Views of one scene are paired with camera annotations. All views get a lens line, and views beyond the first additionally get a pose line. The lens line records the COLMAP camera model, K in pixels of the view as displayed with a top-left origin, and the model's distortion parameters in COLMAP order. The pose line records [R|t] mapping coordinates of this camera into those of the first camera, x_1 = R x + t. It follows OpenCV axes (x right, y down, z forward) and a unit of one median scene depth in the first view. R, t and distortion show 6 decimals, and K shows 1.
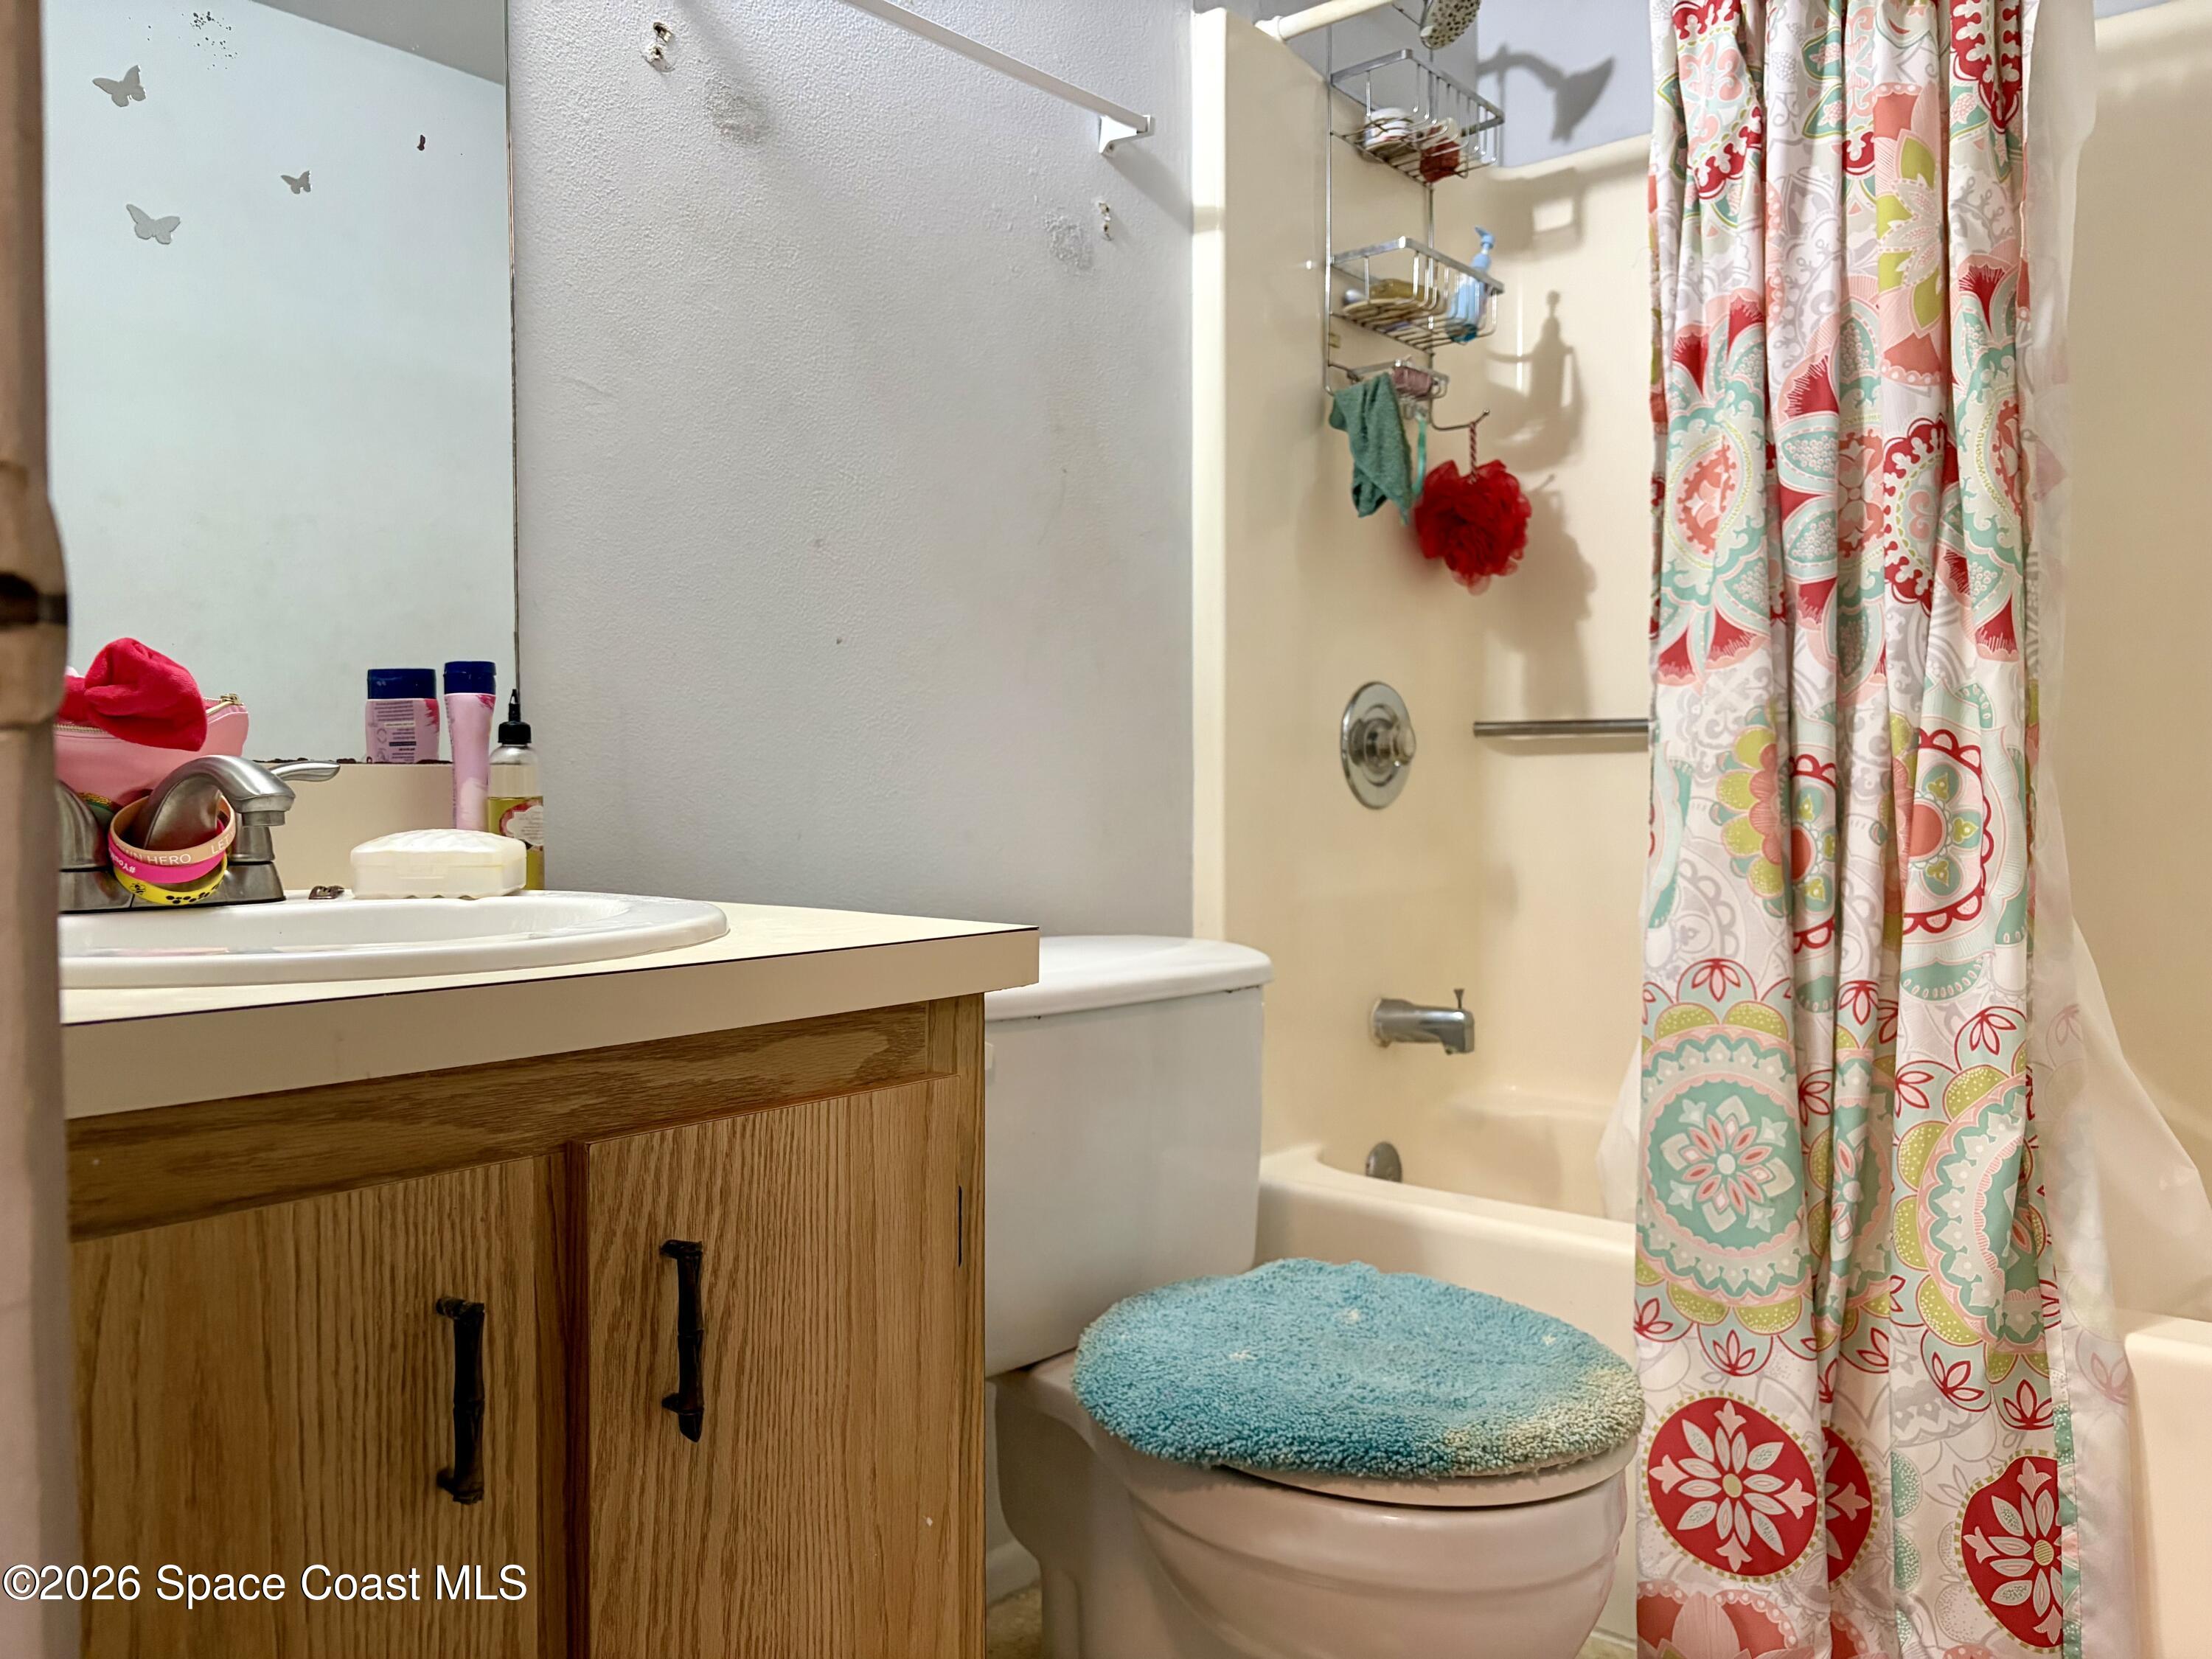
lens RADIAL K [[1661.1, 0, 1108.7], [0, 1661.1, 821.6], [0, 0, 1]] dist [0.033370, -0.041827]
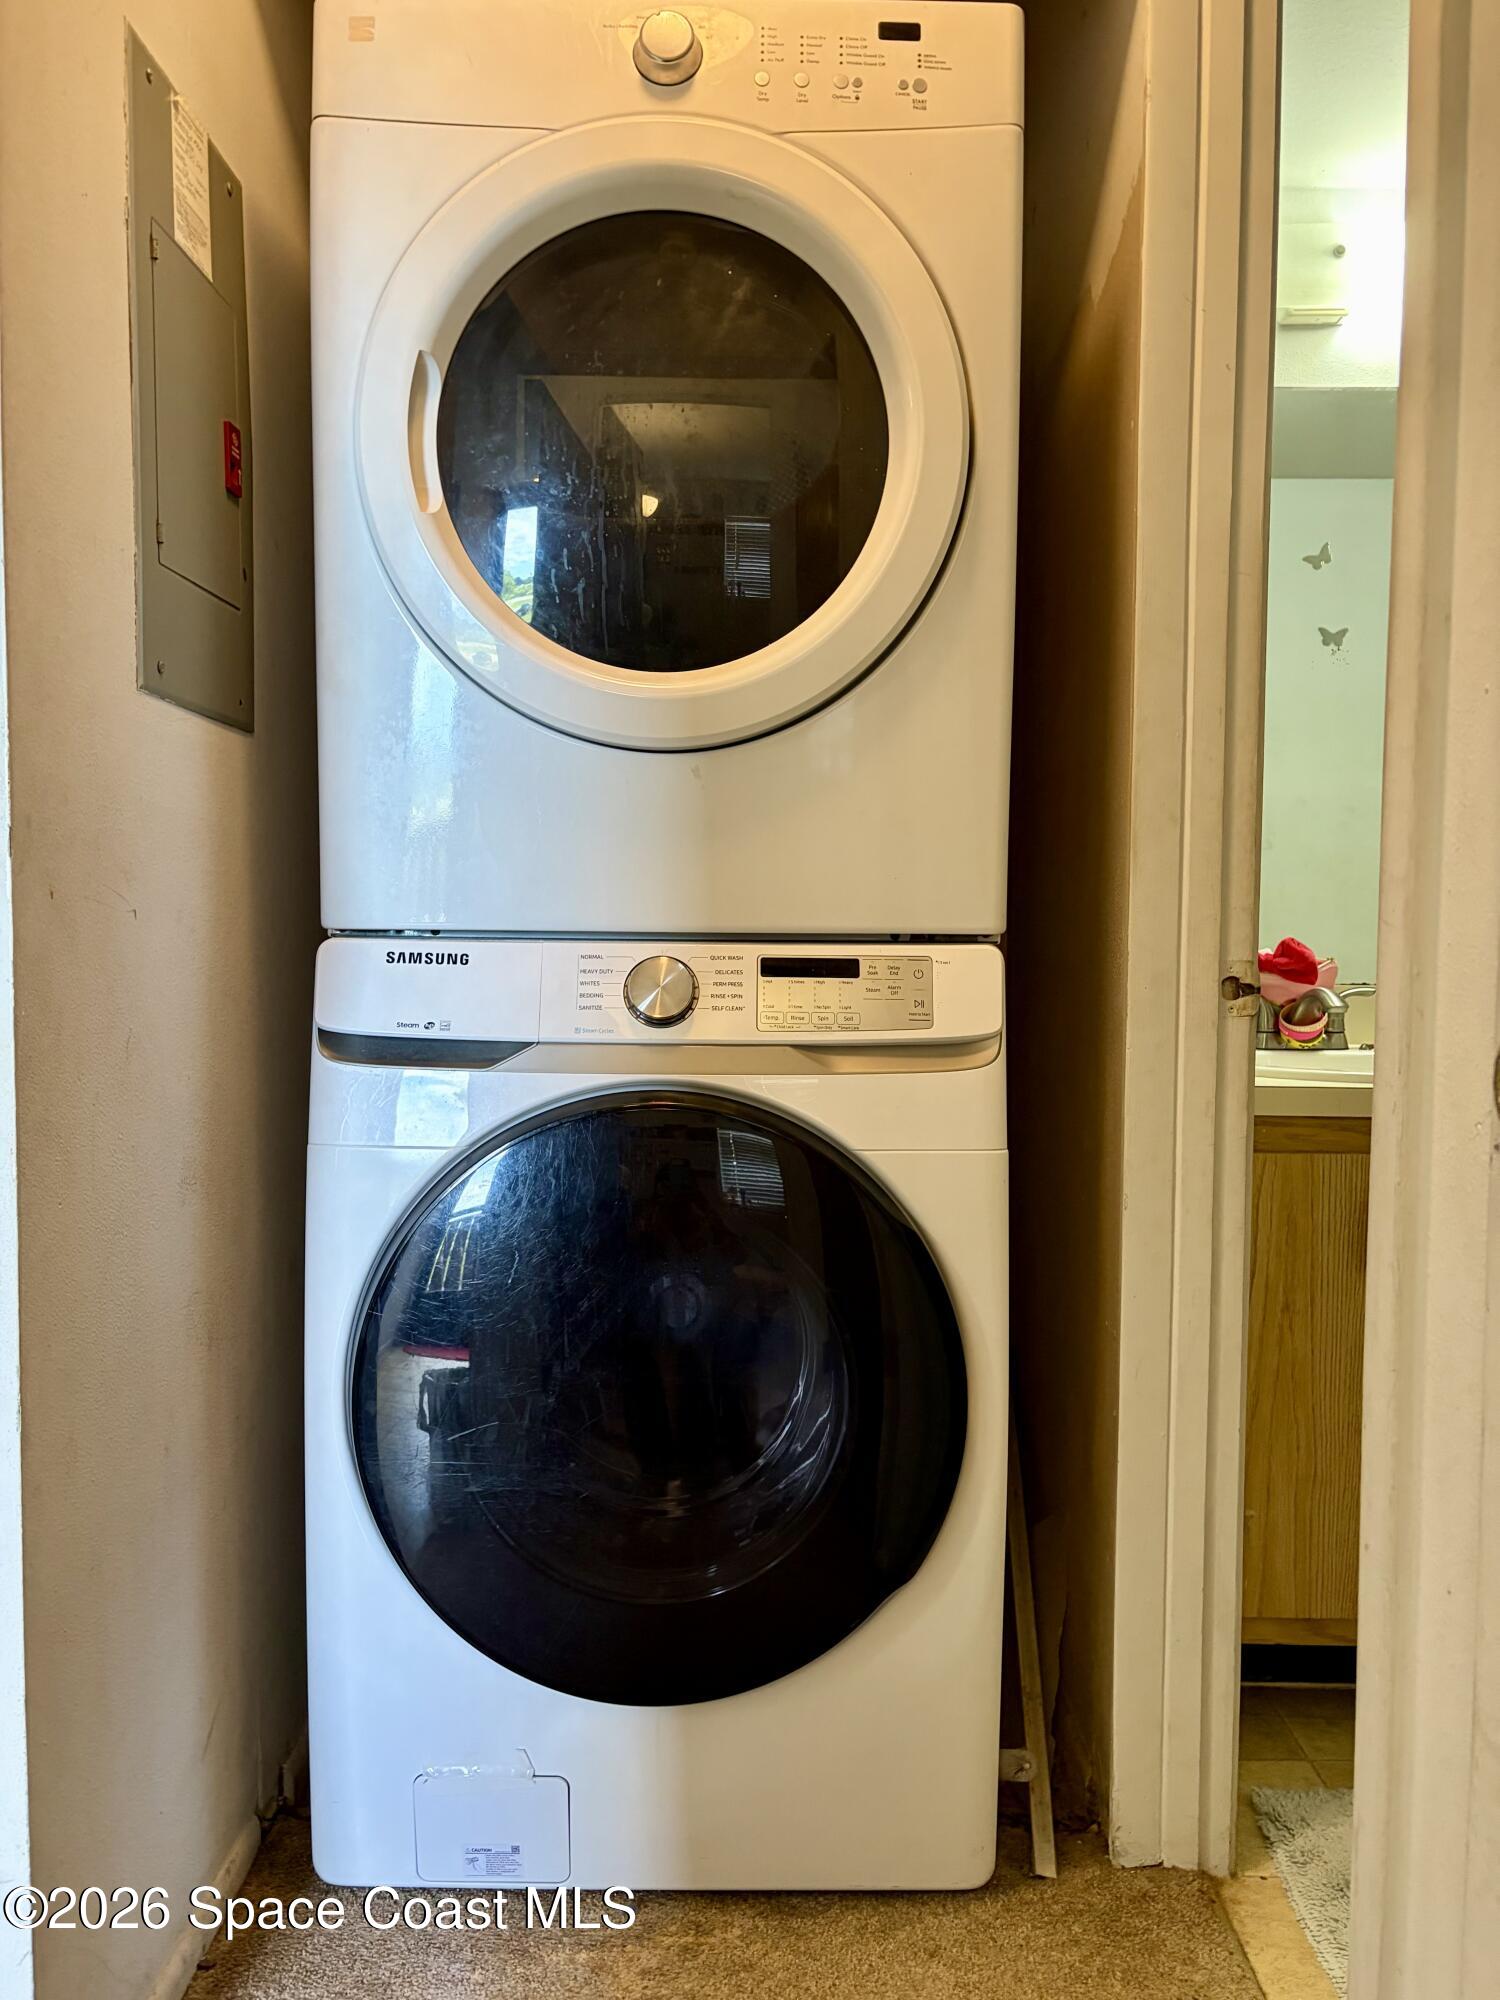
lens RADIAL K [[1501.9, 0, 754.7], [0, 1501.9, 1008.9], [0, 0, 1]] dist [0.033370, -0.041827]
pose [[0.627338, 0.044768, -0.777459, 0.437073], [-0.029201, 0.998996, 0.033962, -0.040468], [0.778200, 0.001397, 0.628016, -0.674767]]
